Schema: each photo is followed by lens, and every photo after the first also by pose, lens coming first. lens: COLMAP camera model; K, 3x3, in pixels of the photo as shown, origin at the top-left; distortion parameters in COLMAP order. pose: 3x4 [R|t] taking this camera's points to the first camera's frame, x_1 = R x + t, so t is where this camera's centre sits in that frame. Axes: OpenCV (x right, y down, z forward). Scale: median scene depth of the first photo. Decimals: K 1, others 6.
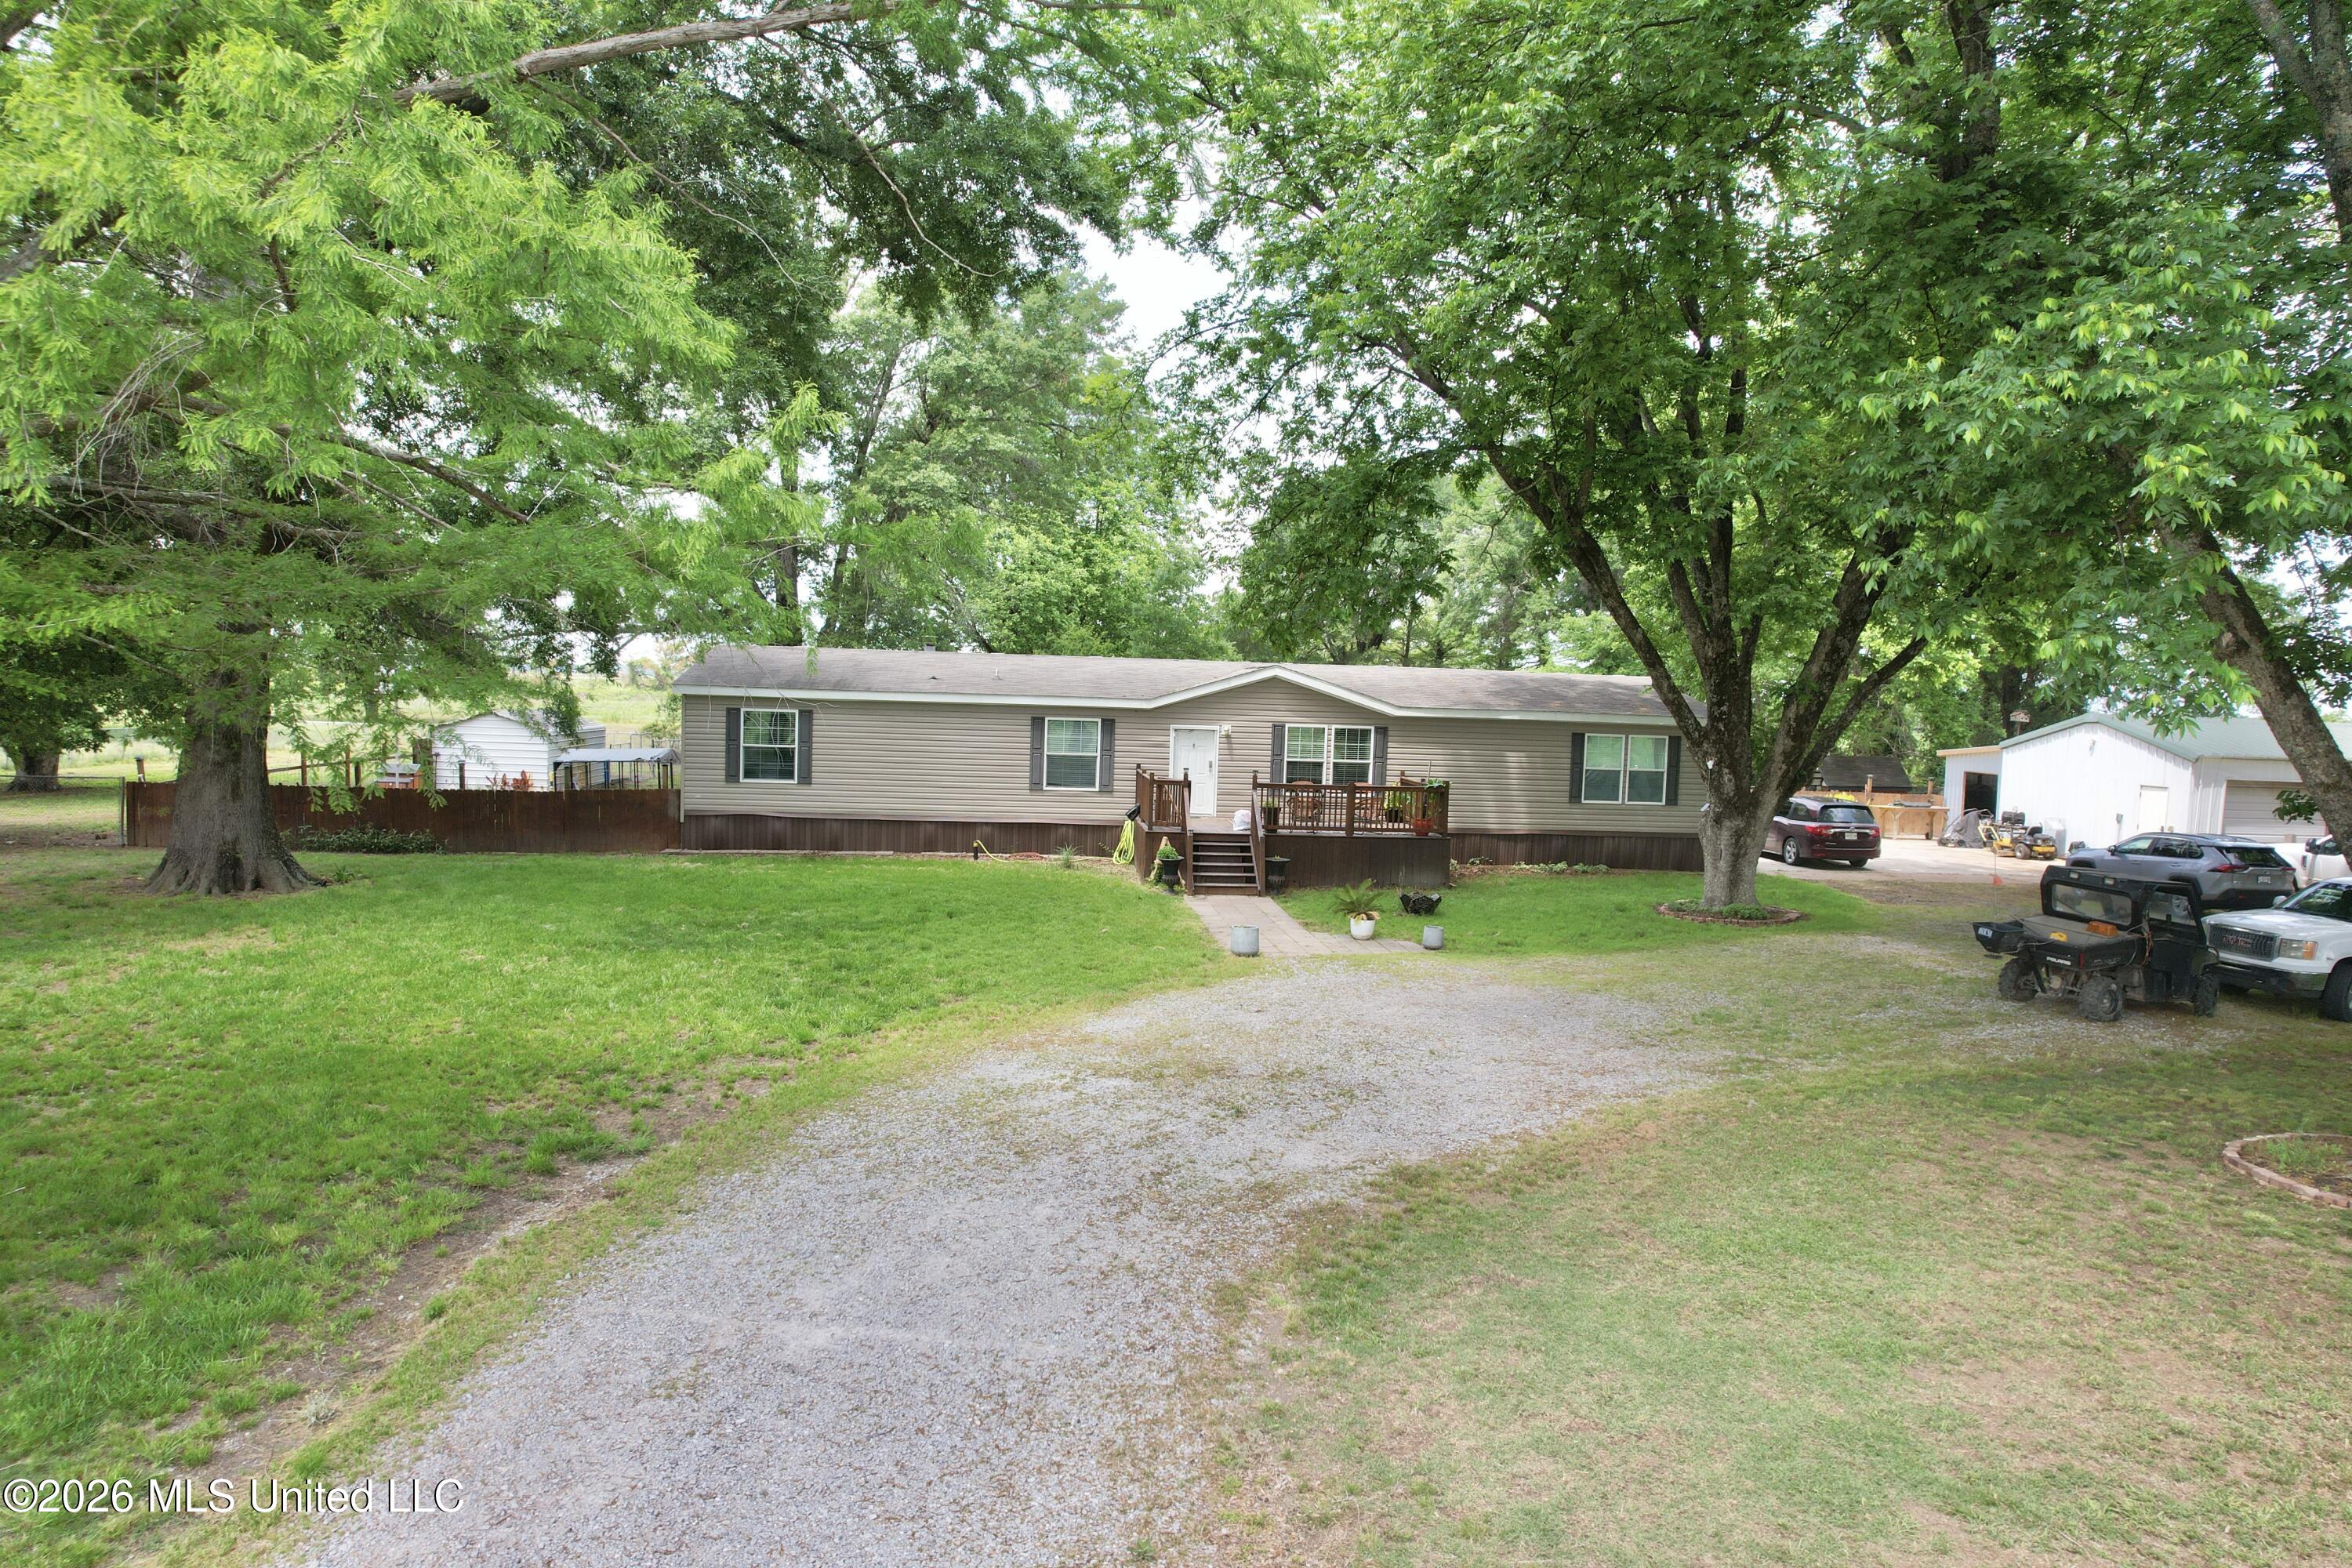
lens RADIAL K [[1503.7, 0, 1176.0], [0, 1503.7, 784.0], [0, 0, 1]] dist [-0.088257, 0.079562]
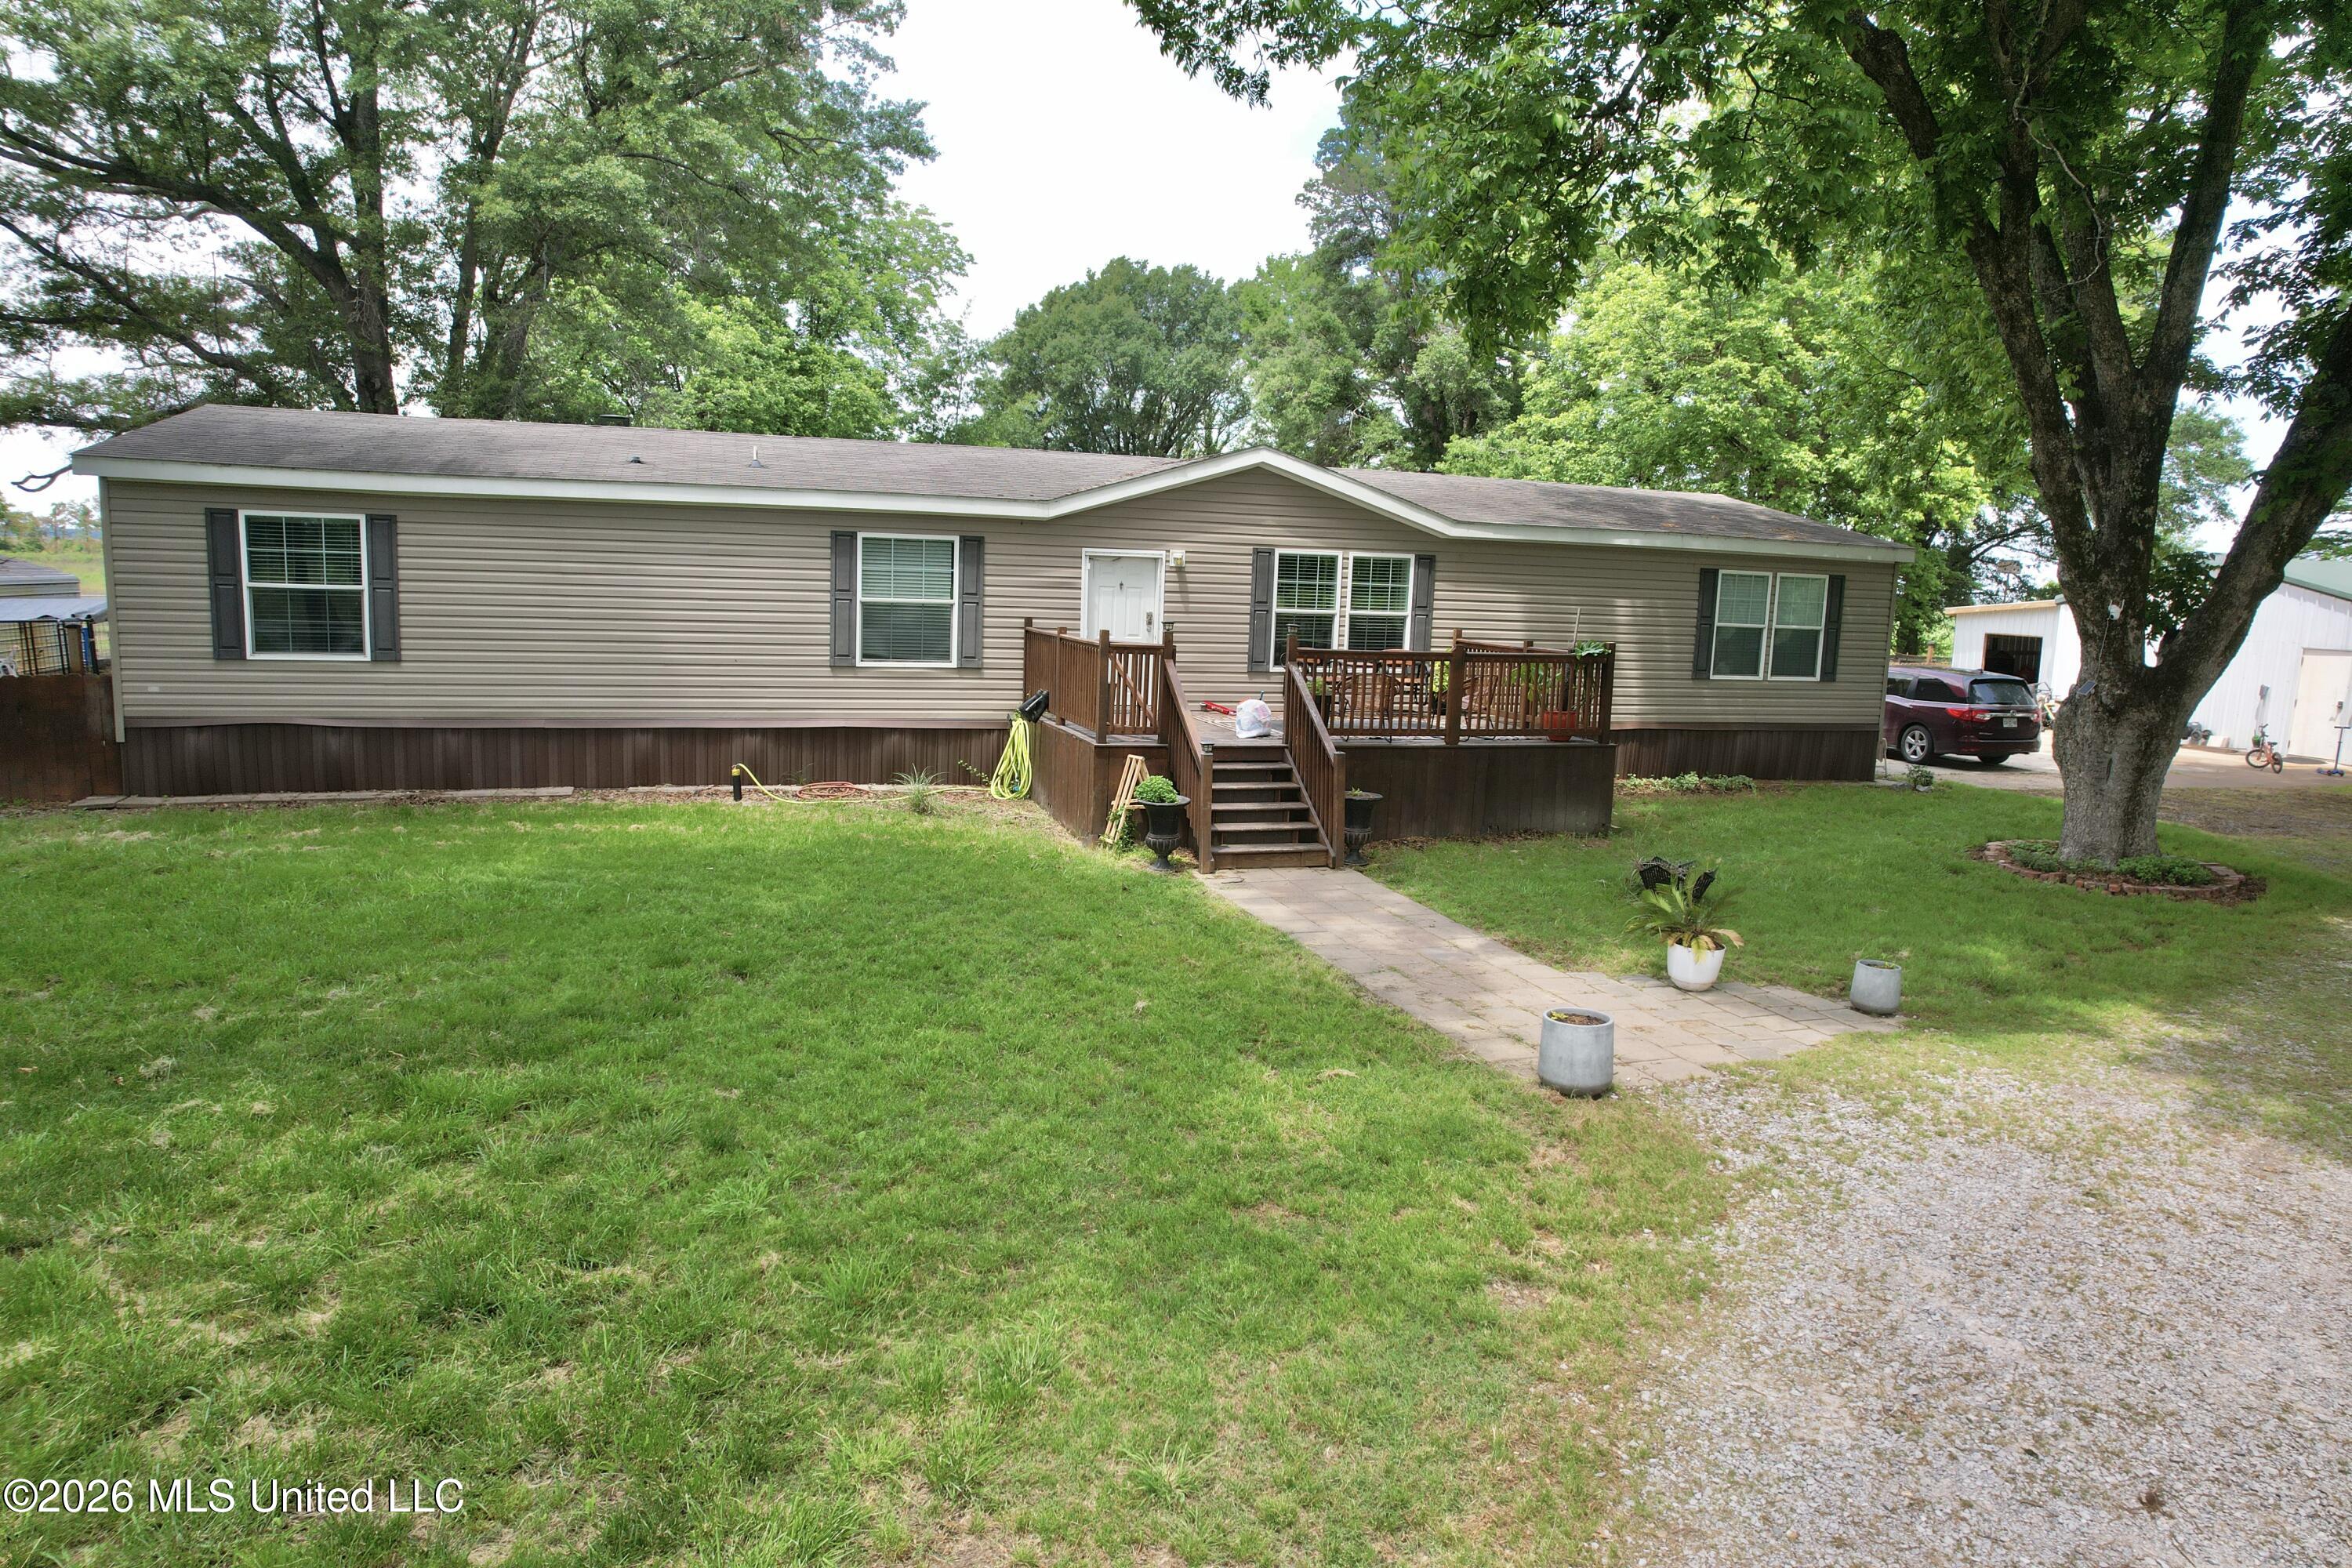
lens RADIAL K [[1503.7, 0, 1176.0], [0, 1503.7, 784.0], [0, 0, 1]] dist [-0.088257, 0.079562]
pose [[0.976597, -0.027175, 0.213355, -0.091993], [0.009323, 0.996402, 0.084240, 0.001605], [-0.214876, -0.080280, 0.973336, 0.441148]]
